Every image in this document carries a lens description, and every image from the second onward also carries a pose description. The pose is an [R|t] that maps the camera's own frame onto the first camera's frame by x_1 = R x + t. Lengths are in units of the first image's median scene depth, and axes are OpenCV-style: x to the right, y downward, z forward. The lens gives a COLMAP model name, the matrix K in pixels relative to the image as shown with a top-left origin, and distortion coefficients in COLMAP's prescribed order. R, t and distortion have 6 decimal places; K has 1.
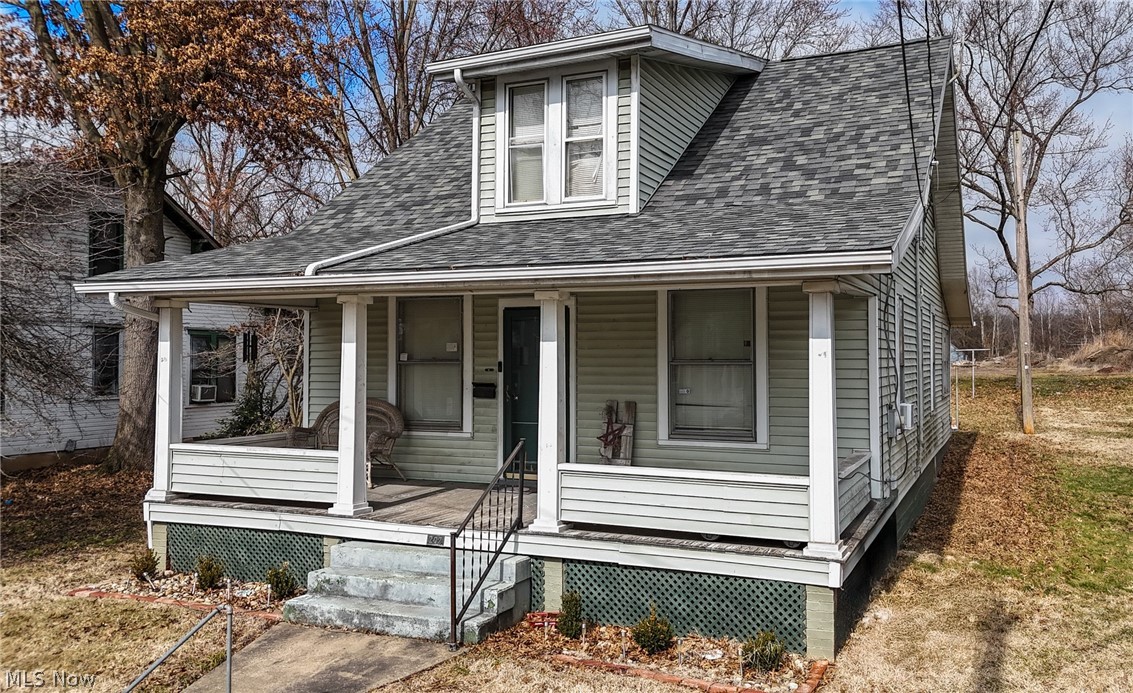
lens RADIAL K [[923.3, 0, 570.3], [0, 923.3, 345.9], [0, 0, 1]] dist [0.012282, -0.003760]
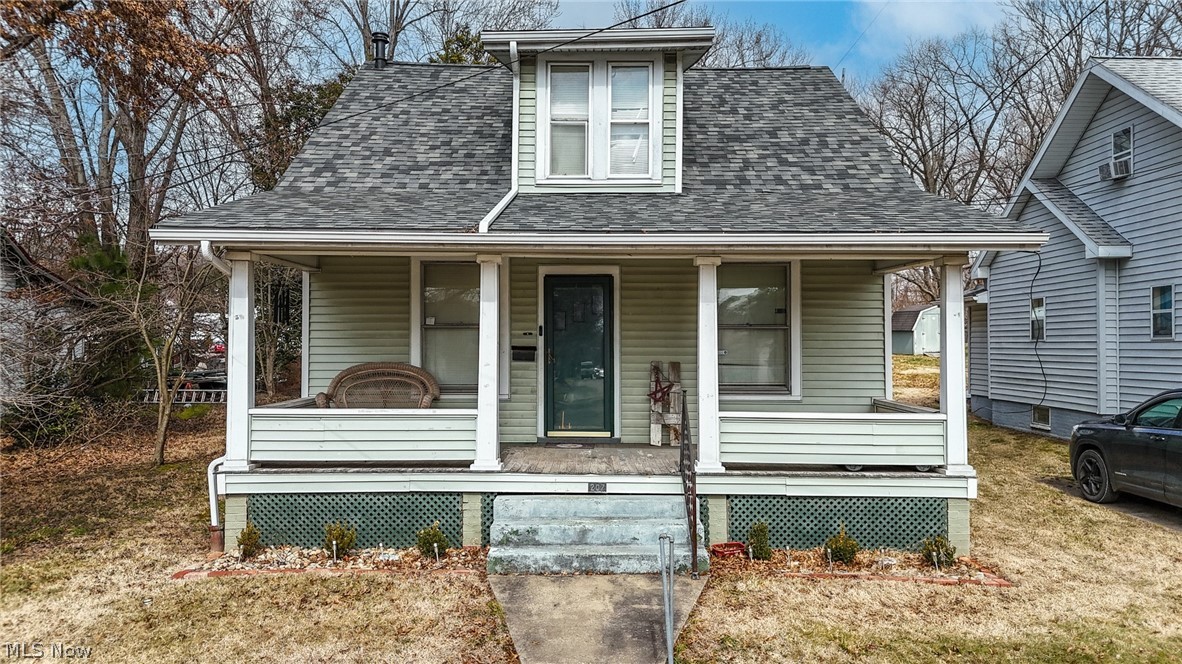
lens RADIAL K [[892.9, 0, 587.1], [0, 892.9, 333.6], [0, 0, 1]] dist [0.029536, -0.003702]
pose [[0.922497, 0.008513, 0.385910, -0.475516], [-0.009337, 0.999956, 0.000260, 0.028396], [-0.385891, -0.003843, 0.922536, 0.050007]]
